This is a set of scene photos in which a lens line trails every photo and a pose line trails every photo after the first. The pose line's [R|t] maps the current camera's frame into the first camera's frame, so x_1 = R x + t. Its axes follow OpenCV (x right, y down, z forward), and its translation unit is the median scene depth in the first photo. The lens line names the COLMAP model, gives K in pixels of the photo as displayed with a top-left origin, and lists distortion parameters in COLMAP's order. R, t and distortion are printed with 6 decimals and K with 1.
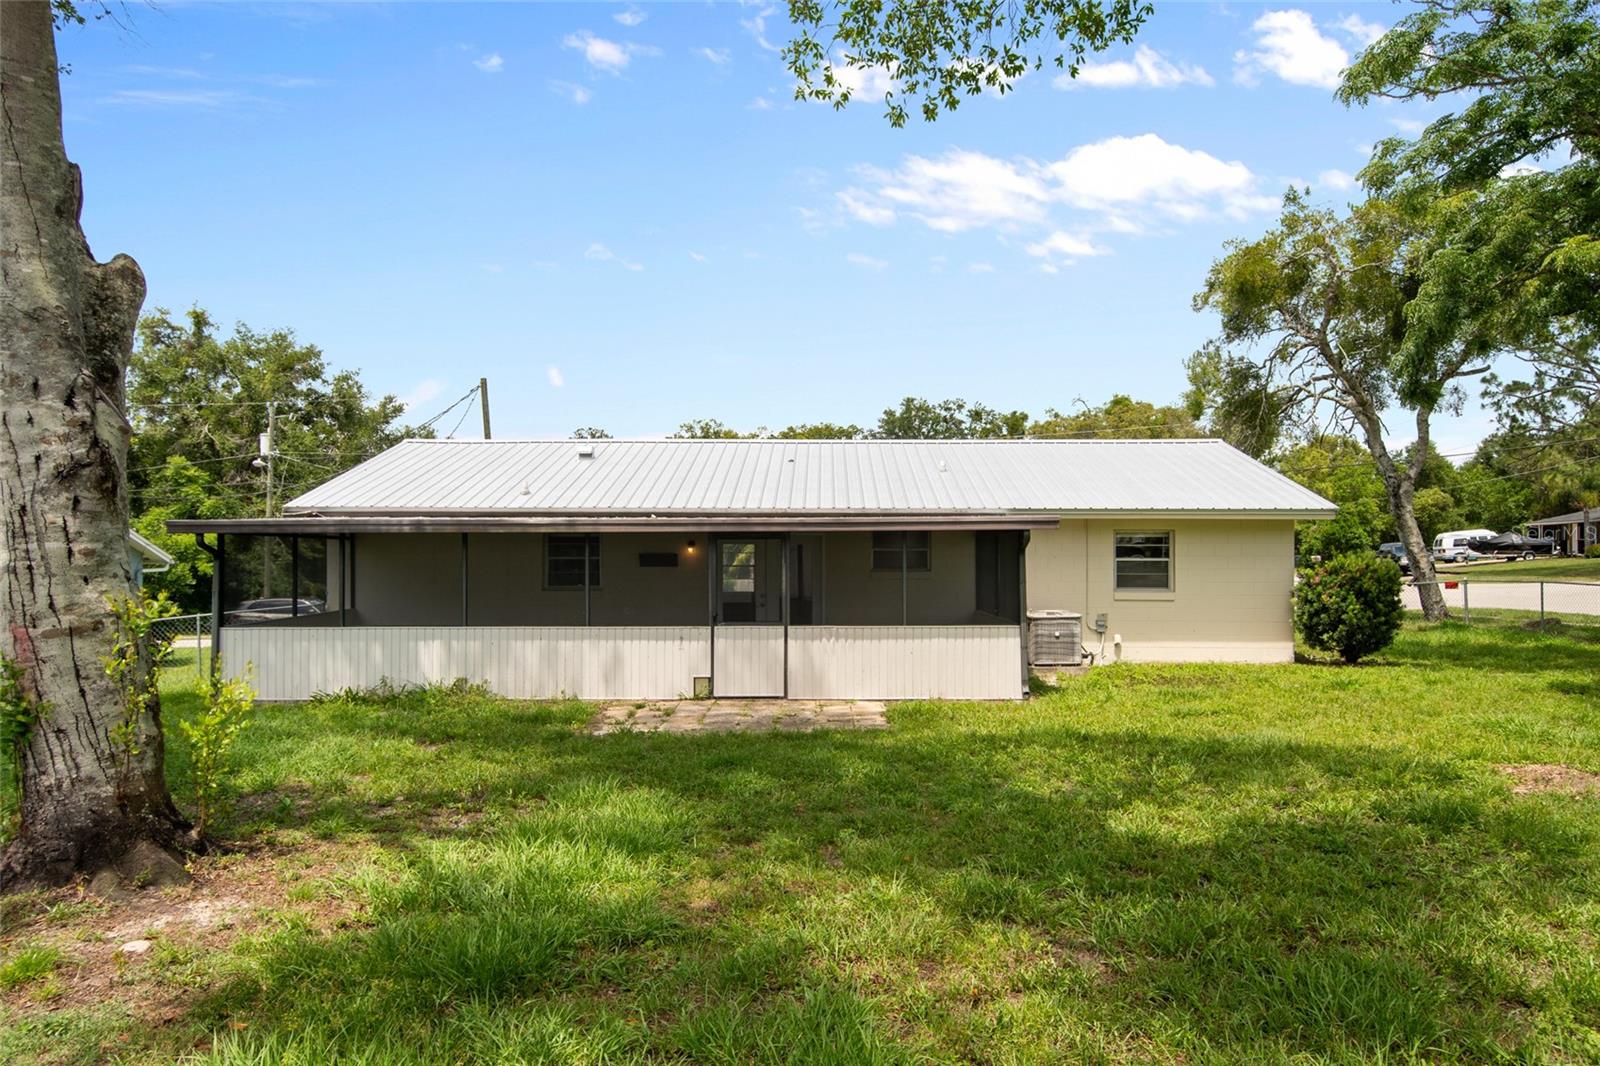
lens RADIAL K [[1152.9, 0, 799.9], [0, 1152.9, 534.2], [0, 0, 1]] dist [-0.007667, -0.000862]
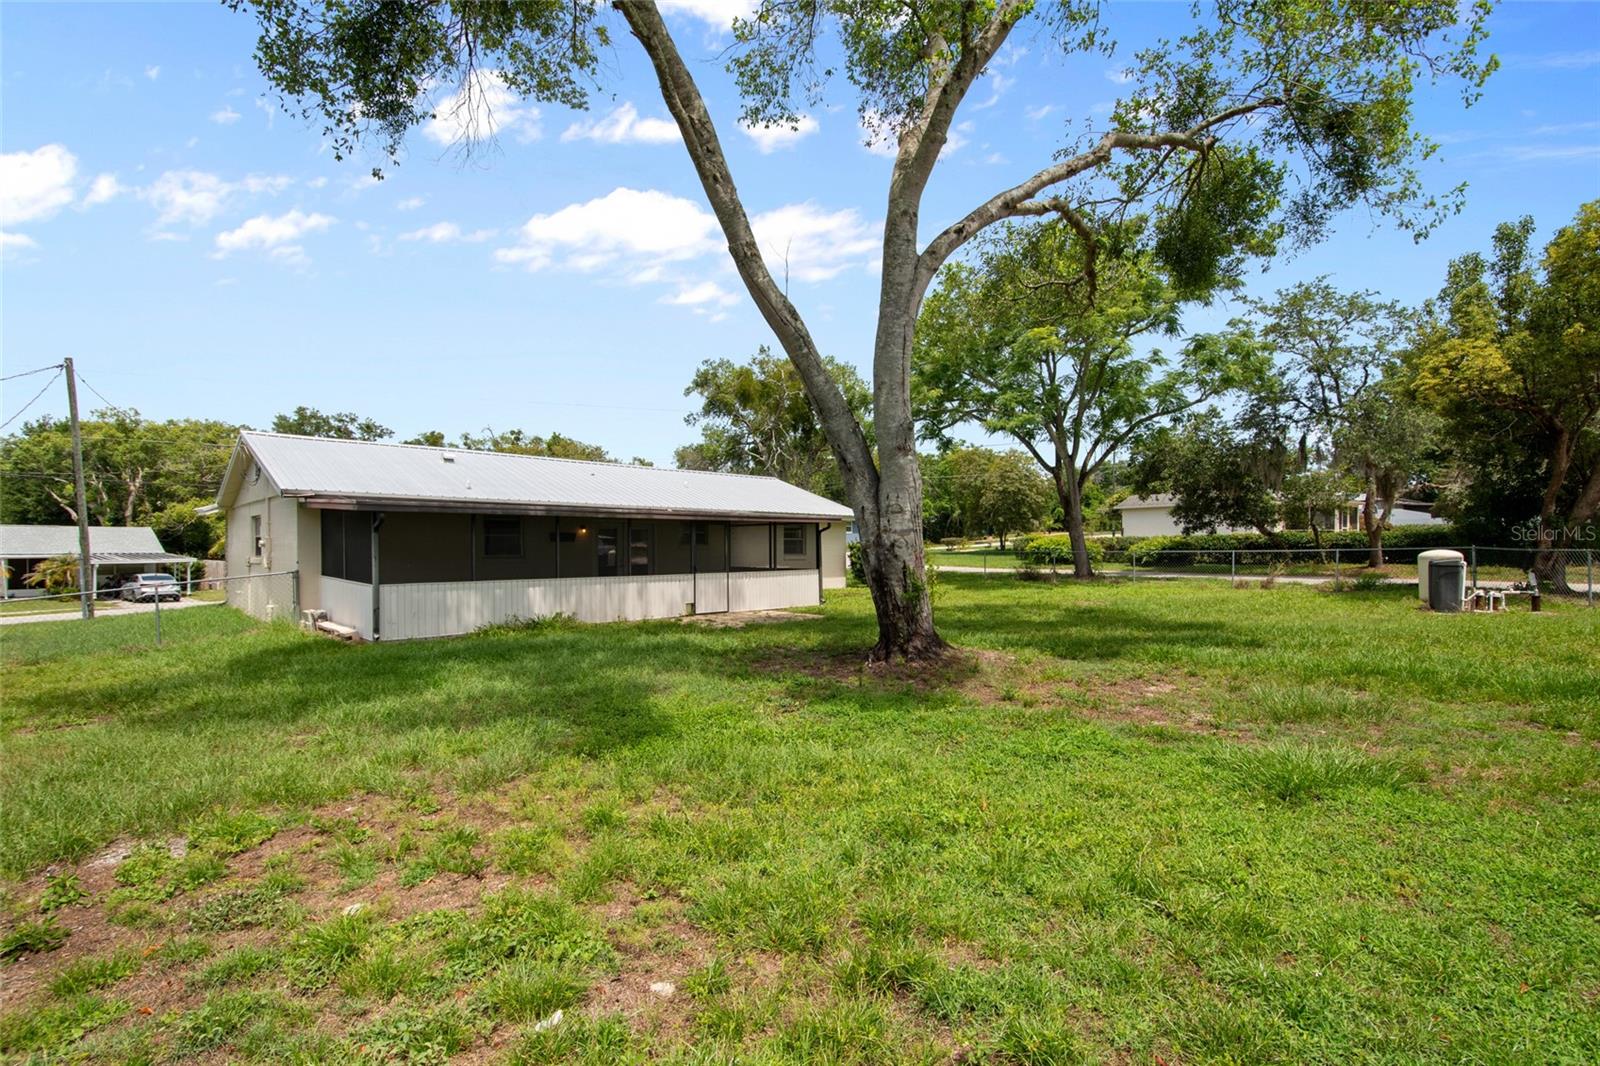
lens RADIAL K [[774.3, 0, 799.3], [0, 774.3, 539.9], [0, 0, 1]] dist [0.018601, -0.008203]
pose [[0.726973, 0.006501, 0.686635, -0.584011], [-0.022855, 0.999630, 0.014733, 0.005331], [-0.686286, -0.026403, 0.726853, 0.025657]]
